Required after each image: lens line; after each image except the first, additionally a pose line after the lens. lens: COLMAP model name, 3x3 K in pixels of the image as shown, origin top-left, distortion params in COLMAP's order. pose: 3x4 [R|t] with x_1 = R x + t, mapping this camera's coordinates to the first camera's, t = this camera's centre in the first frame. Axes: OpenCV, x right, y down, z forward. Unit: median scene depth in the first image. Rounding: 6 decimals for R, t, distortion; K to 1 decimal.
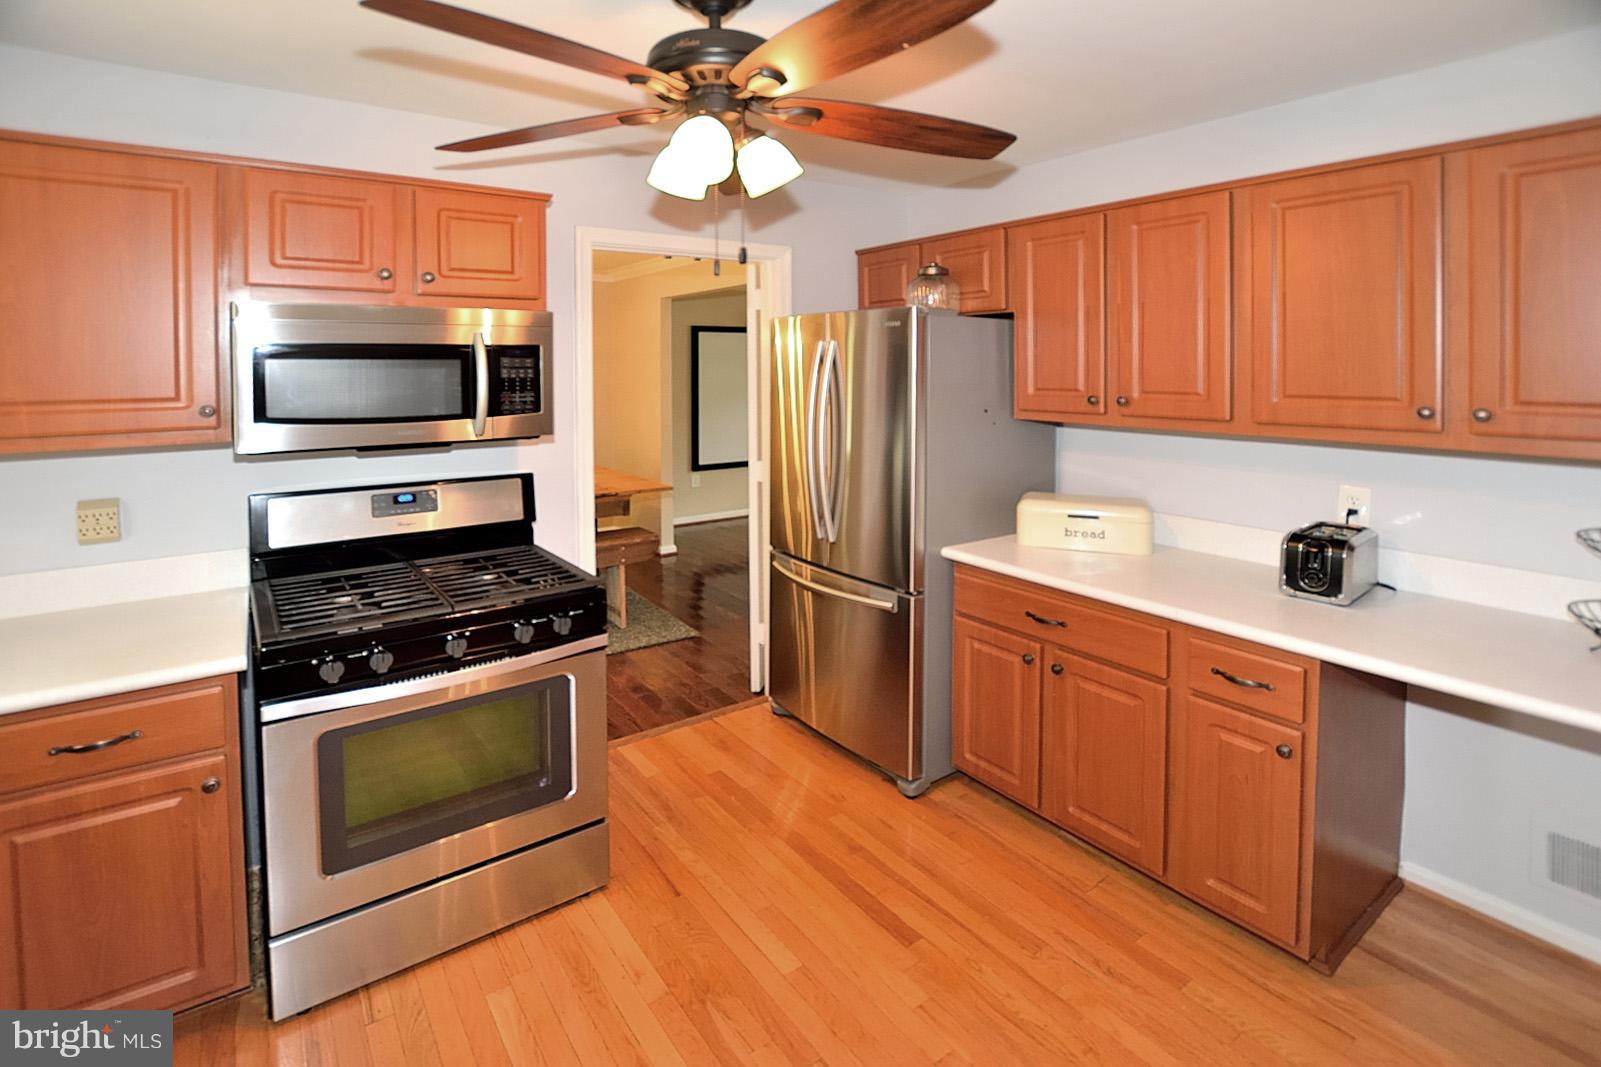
lens RADIAL K [[786.3, 0, 803.3], [0, 786.3, 537.2], [0, 0, 1]] dist [0.000234, -0.000237]
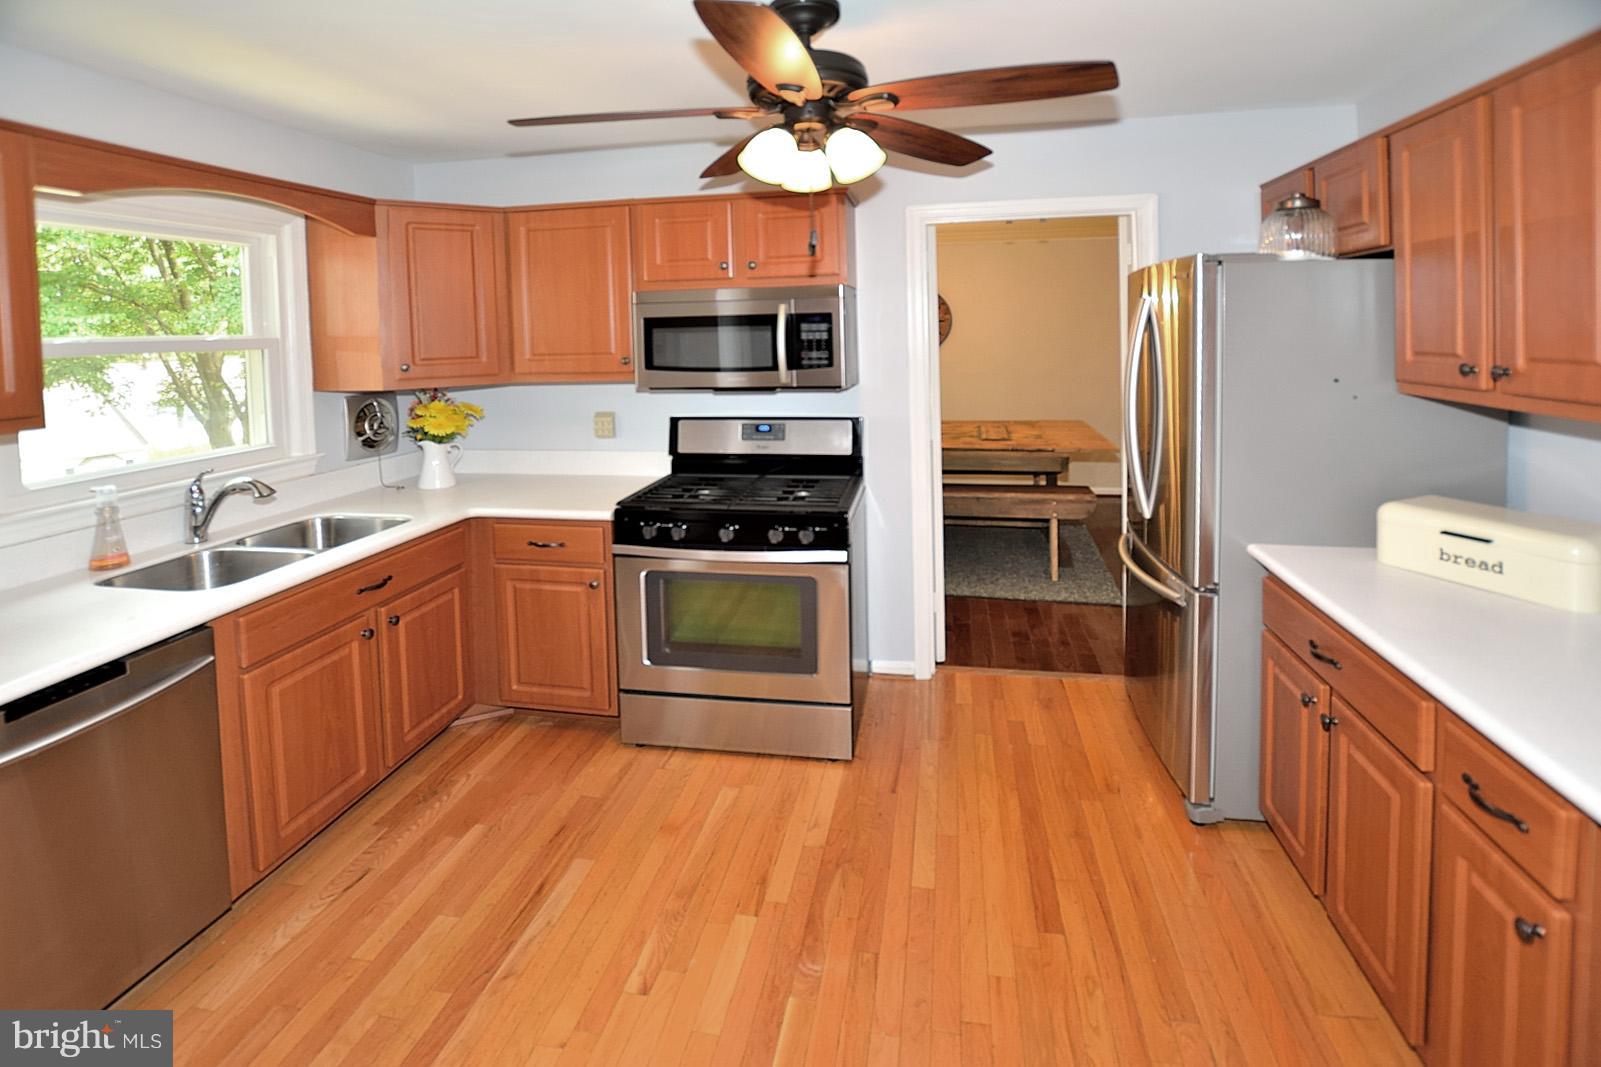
lens RADIAL K [[755.9, 0, 802.4], [0, 755.9, 525.9], [0, 0, 1]] dist [-0.001609, 0.000079]
pose [[0.695100, 0.171284, -0.698210, 0.487789], [-0.137373, 0.984953, 0.104867, -0.029300], [0.705666, 0.023022, 0.708170, 0.121049]]
